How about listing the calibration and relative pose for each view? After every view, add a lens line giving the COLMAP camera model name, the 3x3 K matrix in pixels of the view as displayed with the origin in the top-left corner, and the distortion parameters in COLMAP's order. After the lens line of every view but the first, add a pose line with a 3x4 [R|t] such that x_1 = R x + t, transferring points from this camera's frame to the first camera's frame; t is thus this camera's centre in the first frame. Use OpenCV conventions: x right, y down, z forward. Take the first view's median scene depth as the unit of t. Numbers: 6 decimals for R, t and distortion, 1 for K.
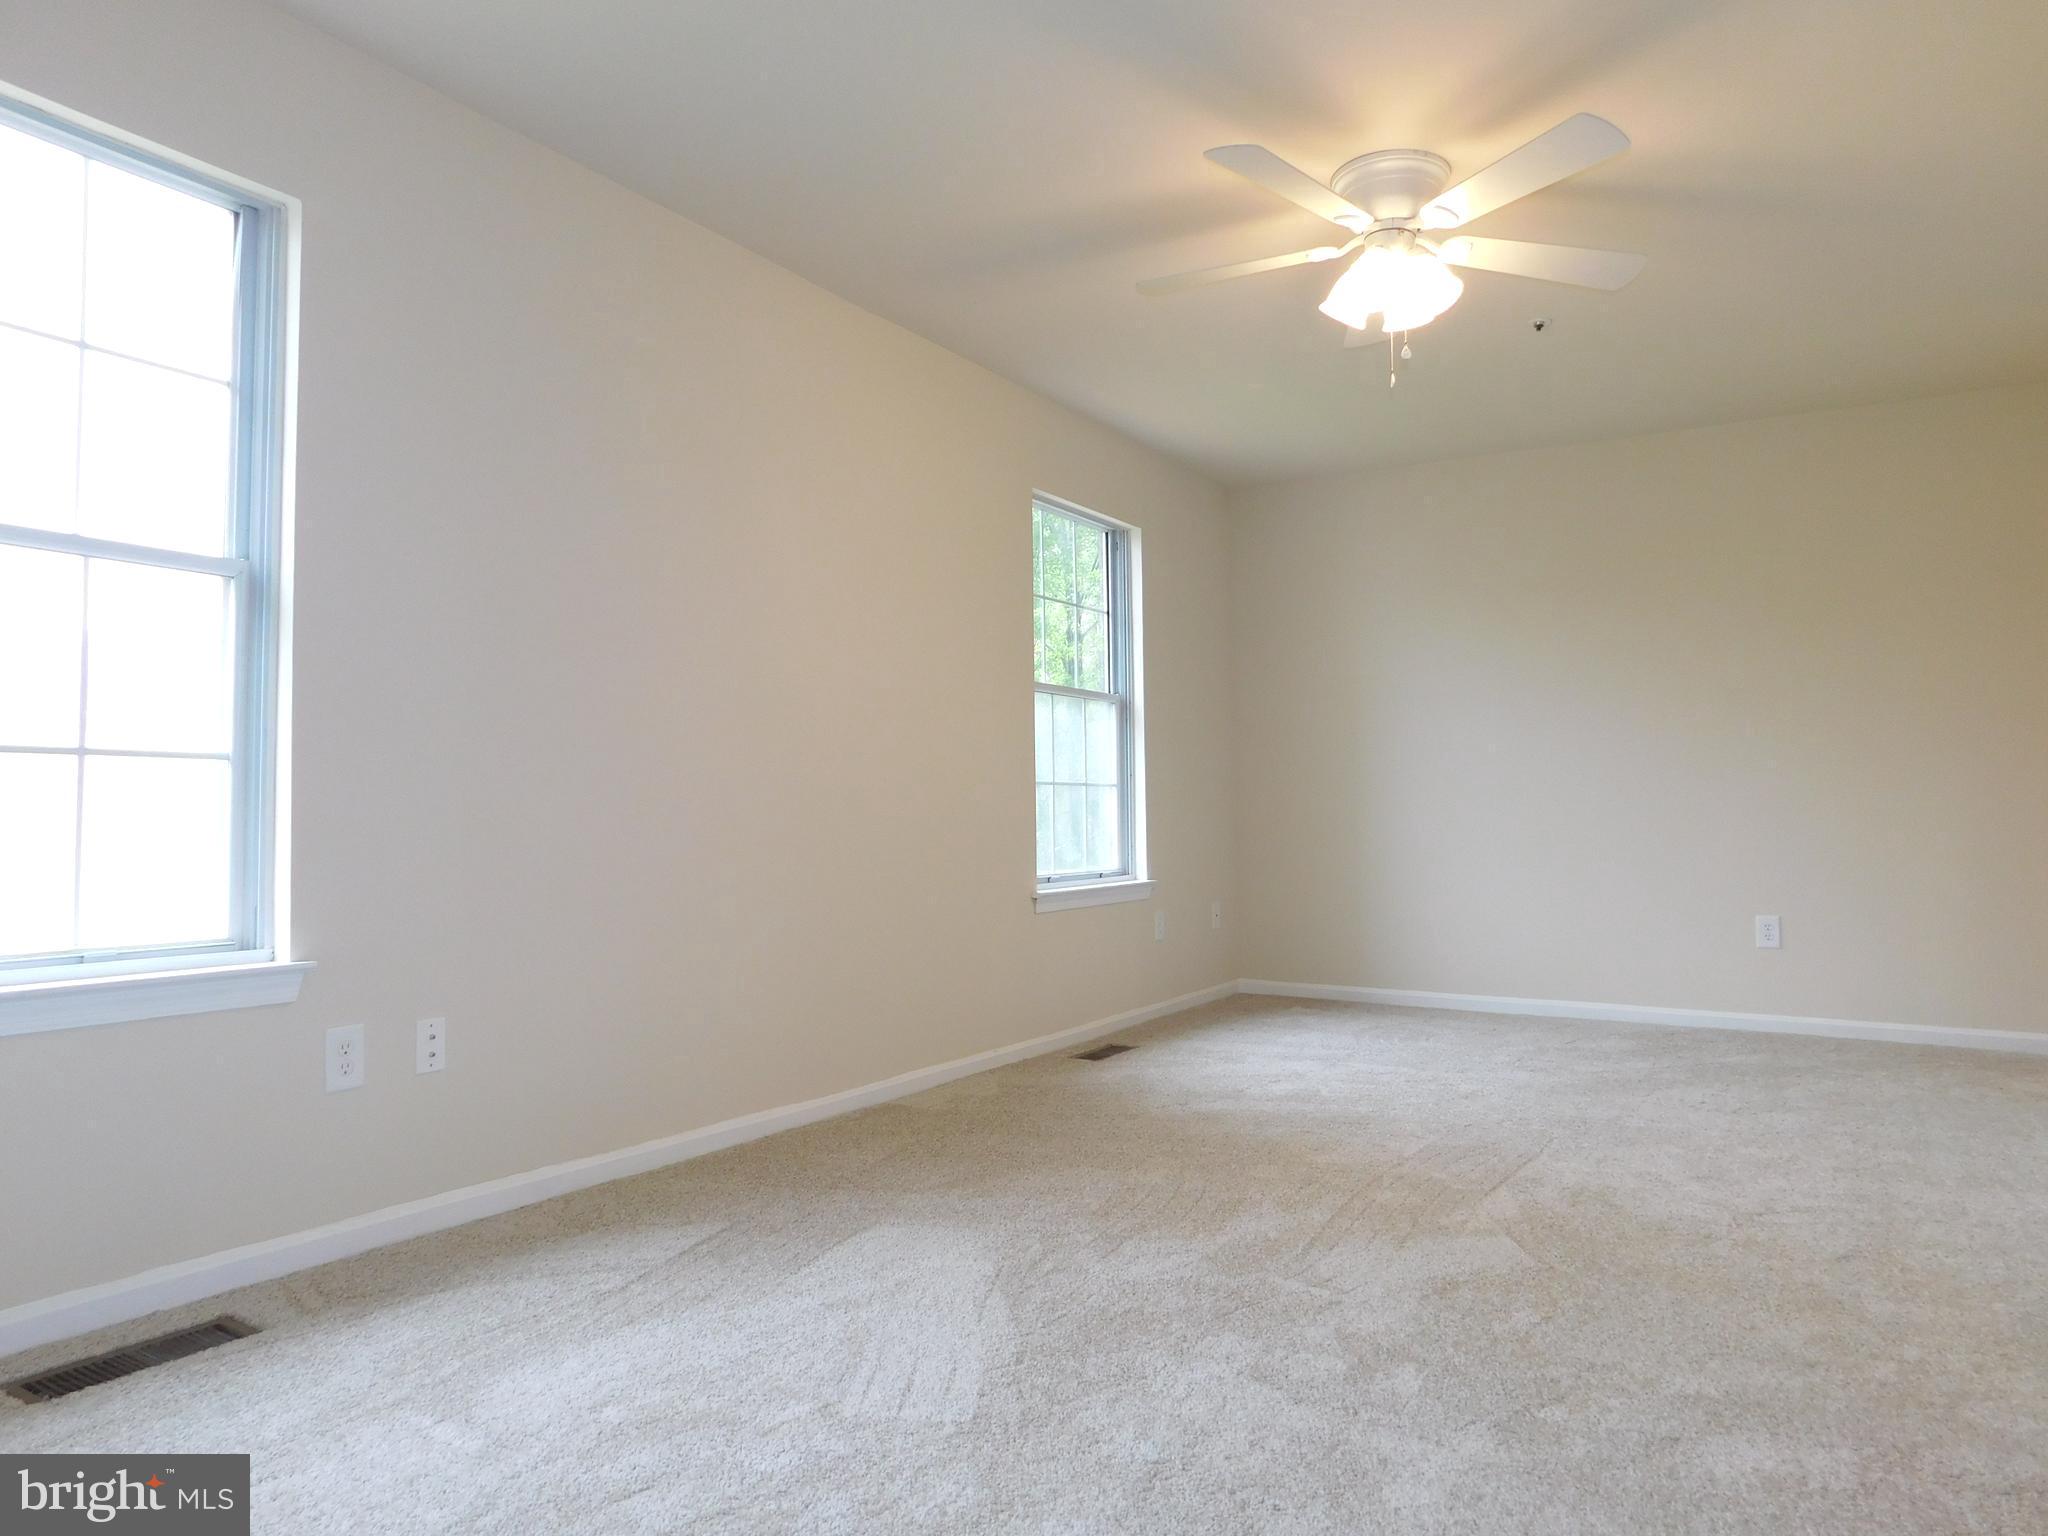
lens RADIAL K [[1351.6, 0, 1018.7], [0, 1351.6, 759.2], [0, 0, 1]] dist [-0.070464, 0.056030]
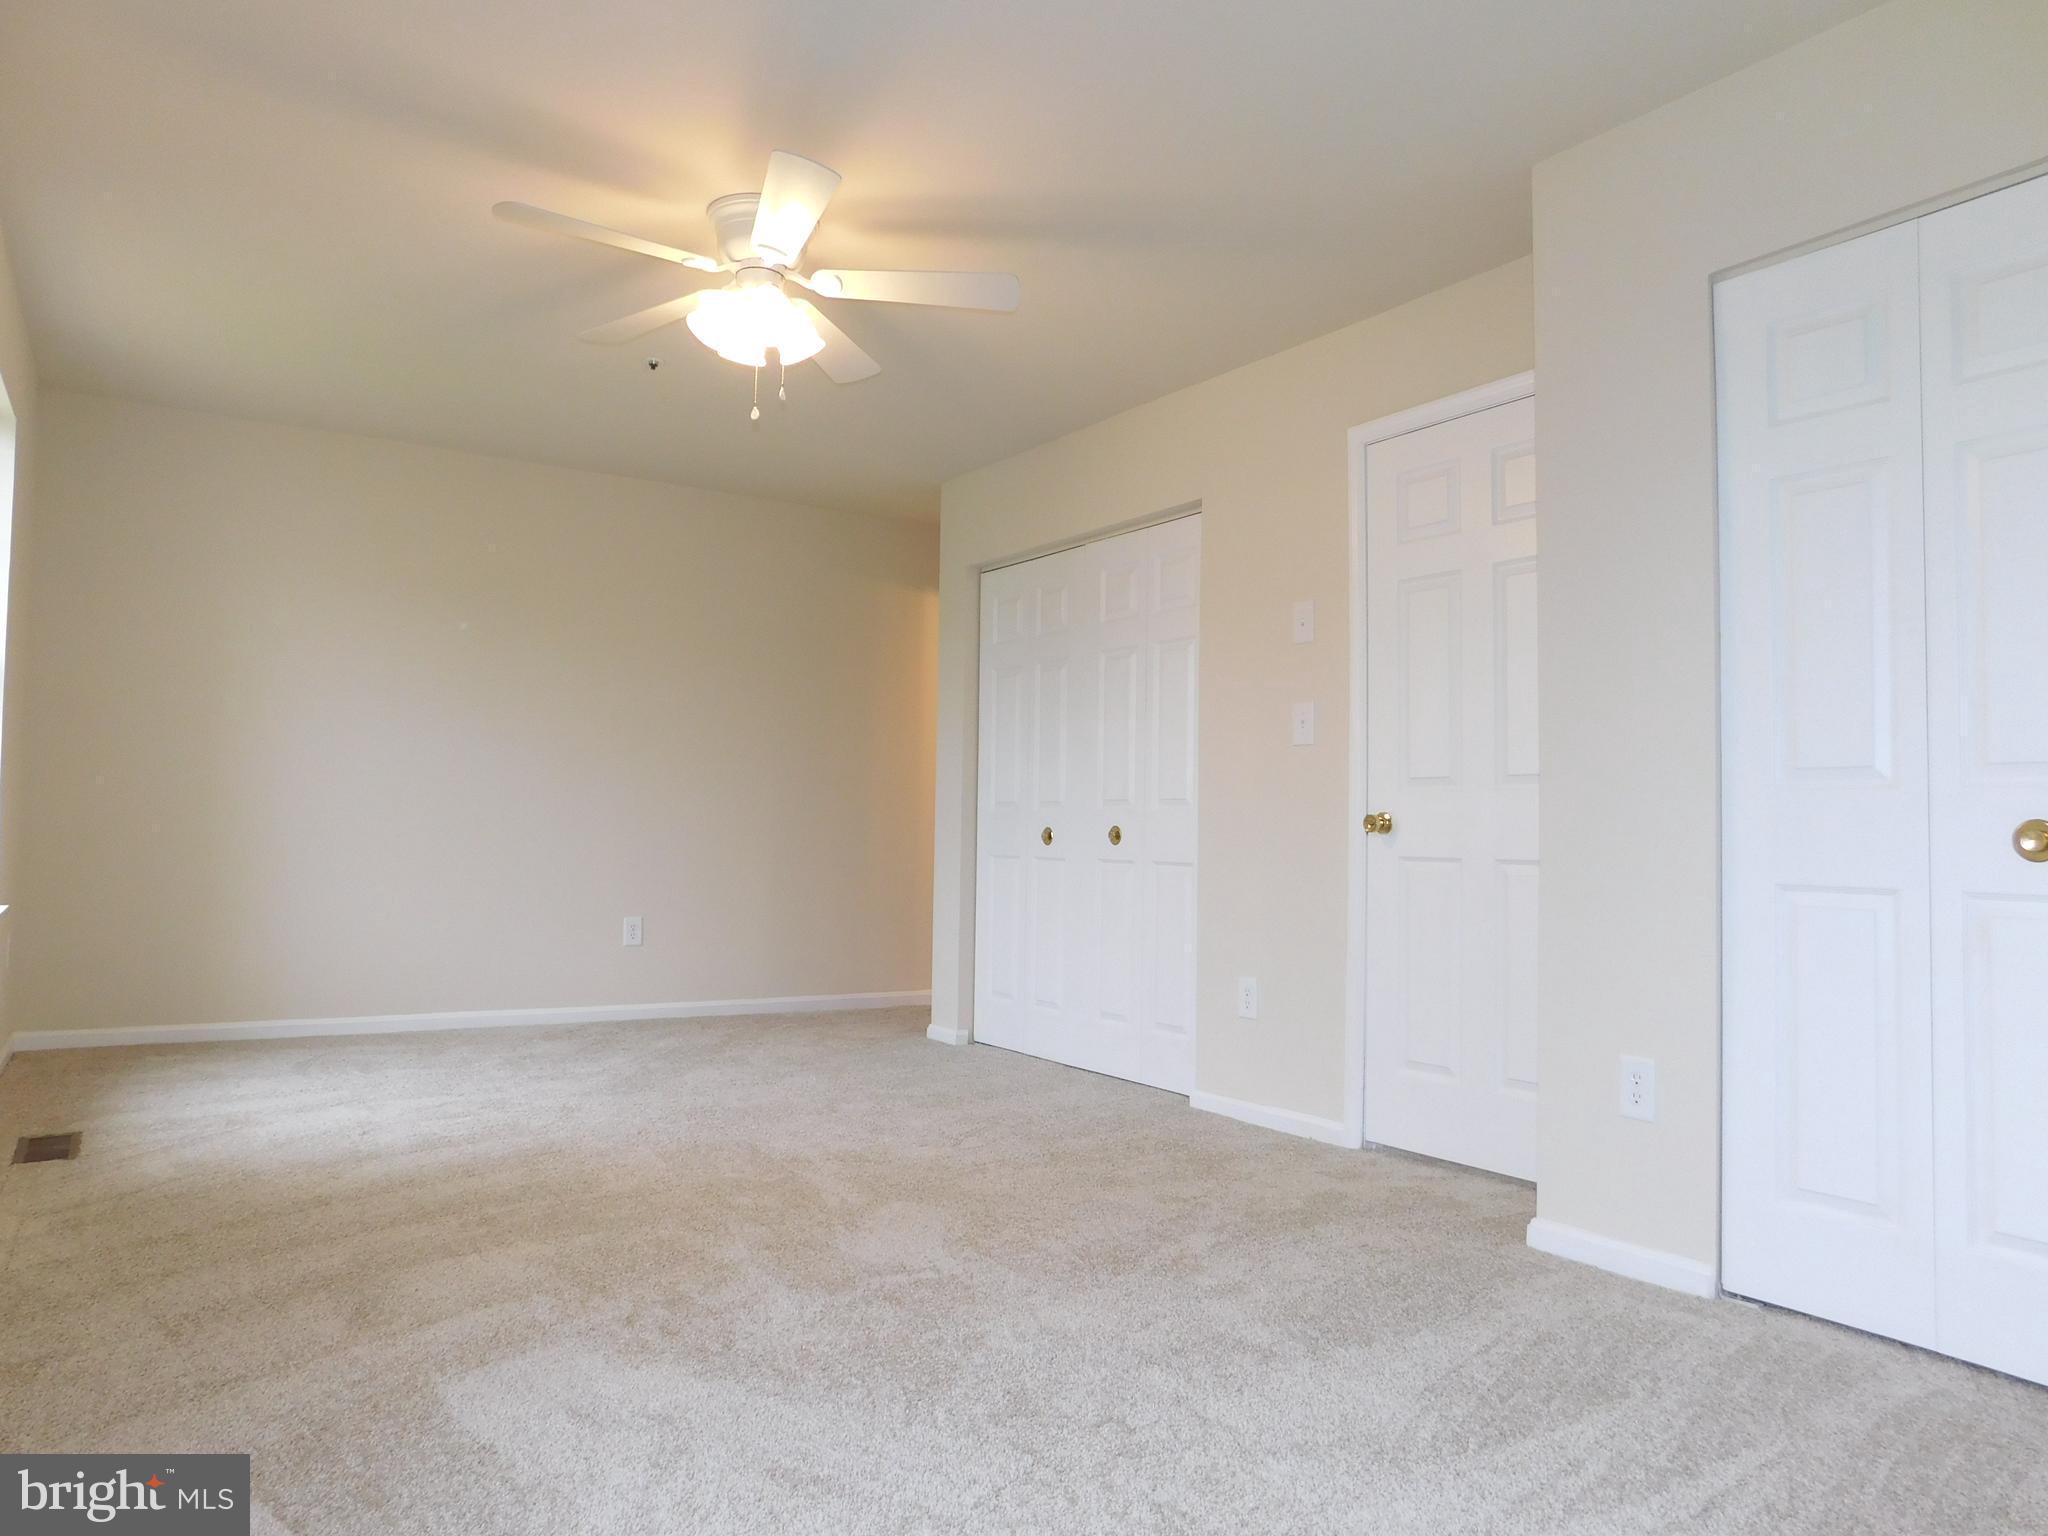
lens RADIAL K [[1351.6, 0, 1018.7], [0, 1351.6, 759.2], [0, 0, 1]] dist [-0.070464, 0.056030]
pose [[0.433190, 0.055197, 0.899611, -0.331075], [-0.052661, 0.997968, -0.035874, 0.007275], [-0.899763, -0.031835, 0.435216, 0.211132]]
